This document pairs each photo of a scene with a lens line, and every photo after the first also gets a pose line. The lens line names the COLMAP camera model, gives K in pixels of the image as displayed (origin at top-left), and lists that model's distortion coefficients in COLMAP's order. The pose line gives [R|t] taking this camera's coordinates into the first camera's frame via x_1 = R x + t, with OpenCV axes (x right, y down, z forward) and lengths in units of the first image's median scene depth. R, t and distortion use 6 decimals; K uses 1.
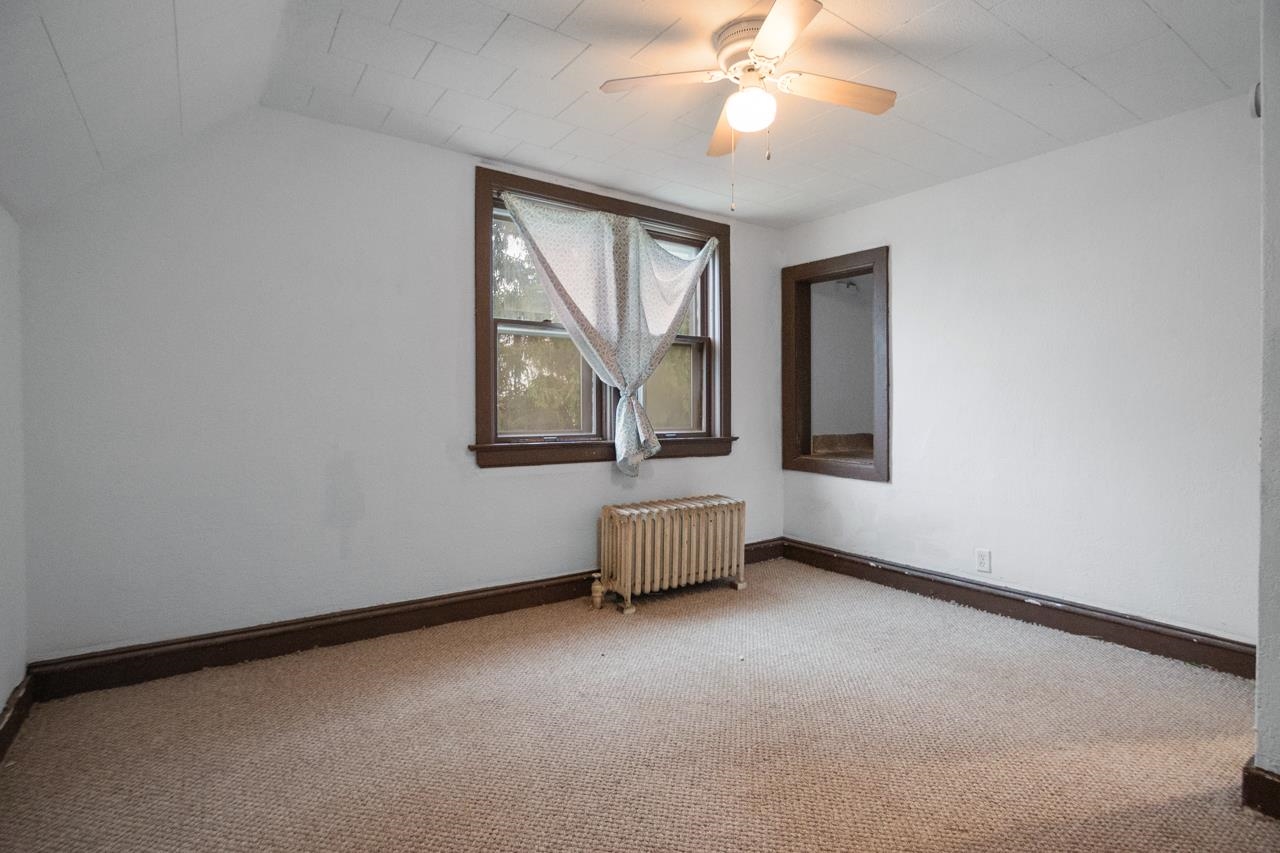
lens RADIAL K [[630.6, 0, 648.7], [0, 630.6, 403.7], [0, 0, 1]] dist [-0.021062, 0.000476]
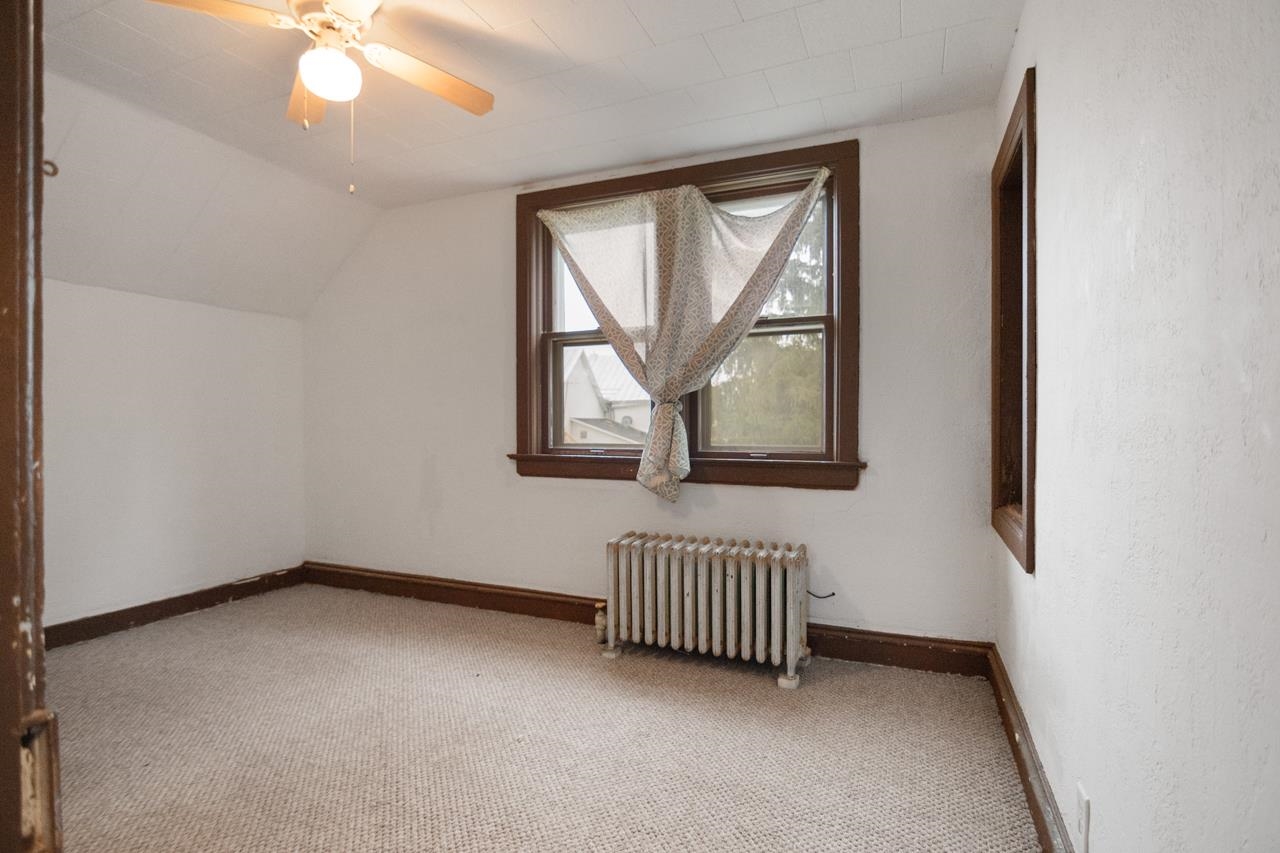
lens RADIAL K [[630.6, 0, 639.9], [0, 630.6, 428.0], [0, 0, 1]] dist [-0.021062, 0.000476]
pose [[0.516263, 0.002027, -0.856428, 0.694962], [0.004140, 0.999980, 0.004863, 0.015313], [0.856420, -0.006056, 0.516244, 0.570767]]
